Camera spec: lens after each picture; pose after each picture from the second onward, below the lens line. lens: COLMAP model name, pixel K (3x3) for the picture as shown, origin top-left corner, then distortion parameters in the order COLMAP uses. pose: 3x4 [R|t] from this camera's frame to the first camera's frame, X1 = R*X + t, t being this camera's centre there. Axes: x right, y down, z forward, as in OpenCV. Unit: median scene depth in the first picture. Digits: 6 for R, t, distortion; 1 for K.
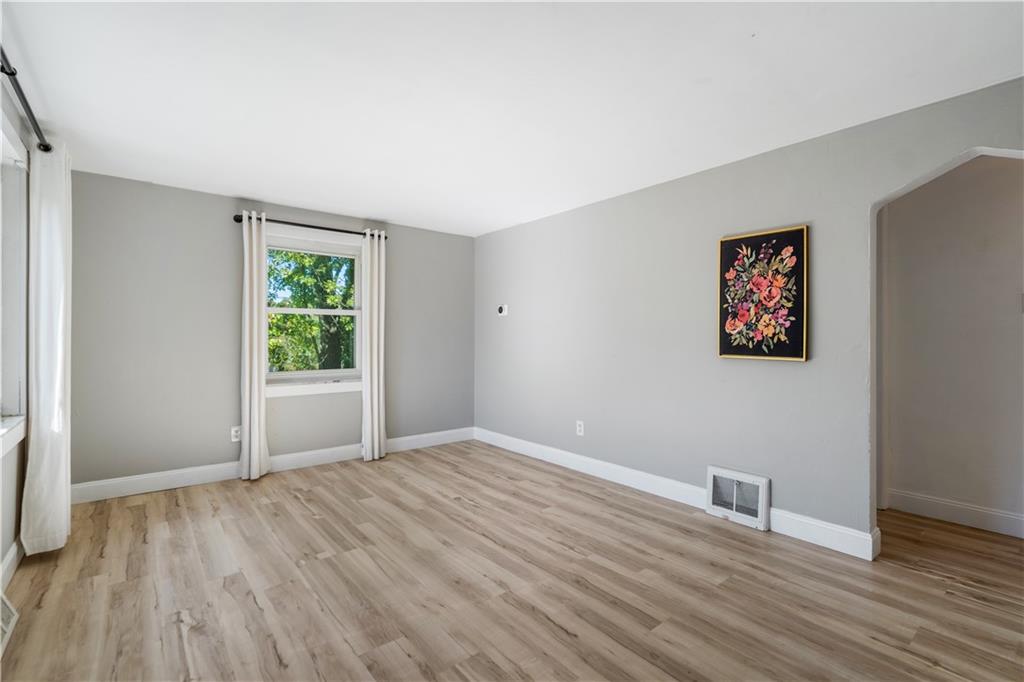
lens RADIAL K [[460.7, 0, 512.4], [0, 460.7, 336.5], [0, 0, 1]] dist [0.000717, 0.000172]
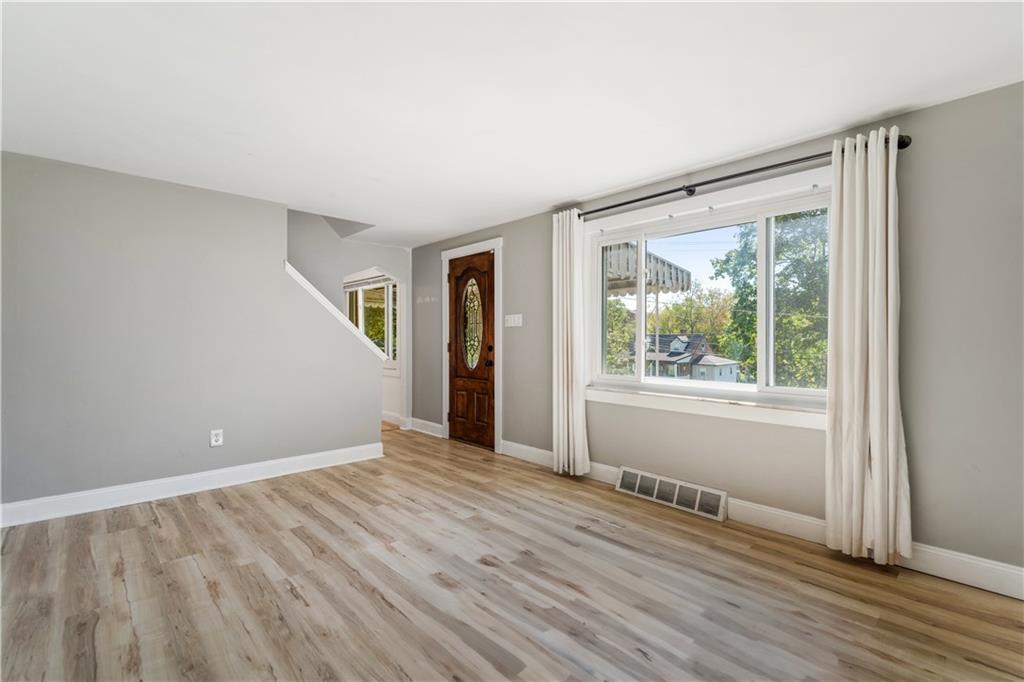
lens RADIAL K [[460.7, 0, 516.8], [0, 460.7, 339.5], [0, 0, 1]] dist [0.000717, 0.000172]
pose [[-0.996783, -0.004301, -0.080032, -0.187816], [-0.004447, 0.999989, 0.001646, 0.004437], [0.080024, 0.001996, -0.996791, 1.682205]]
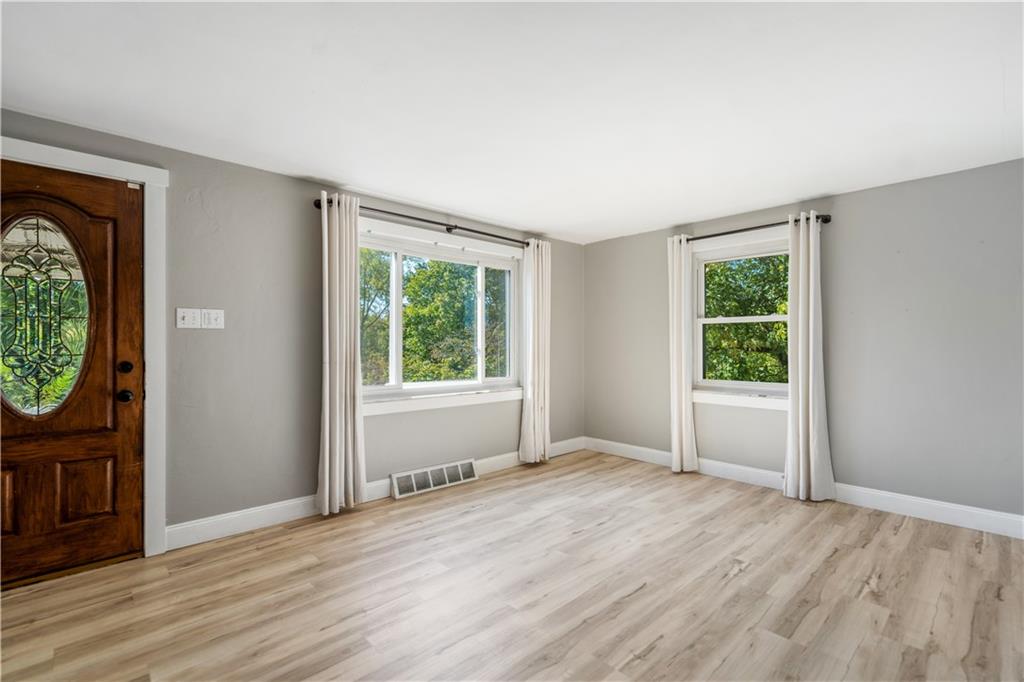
lens RADIAL K [[460.7, 0, 522.6], [0, 460.7, 346.0], [0, 0, 1]] dist [0.000717, 0.000172]
pose [[0.088744, -0.001105, -0.996054, 0.715430], [0.001101, 0.999999, -0.001011, 0.000053], [0.996054, -0.001007, 0.088745, 0.693892]]
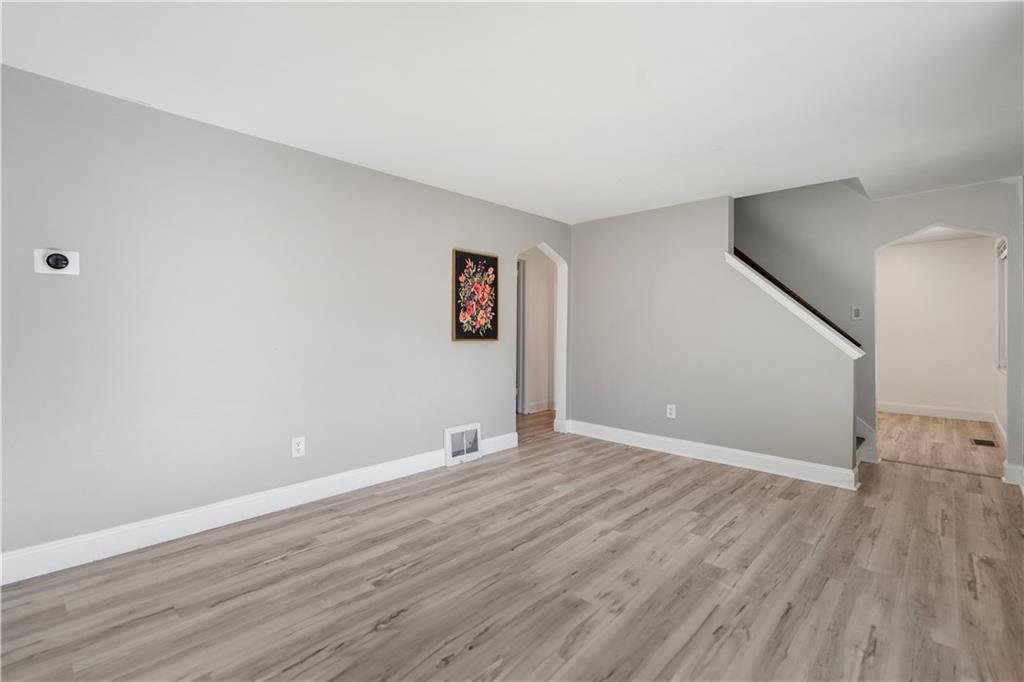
lens RADIAL K [[460.7, 0, 514.0], [0, 460.7, 334.8], [0, 0, 1]] dist [0.000717, 0.000172]
pose [[-0.132642, -0.018694, 0.990988, -0.900451], [-0.006879, 0.999815, 0.017939, 0.003017], [-0.991140, -0.004438, -0.132747, 1.074224]]
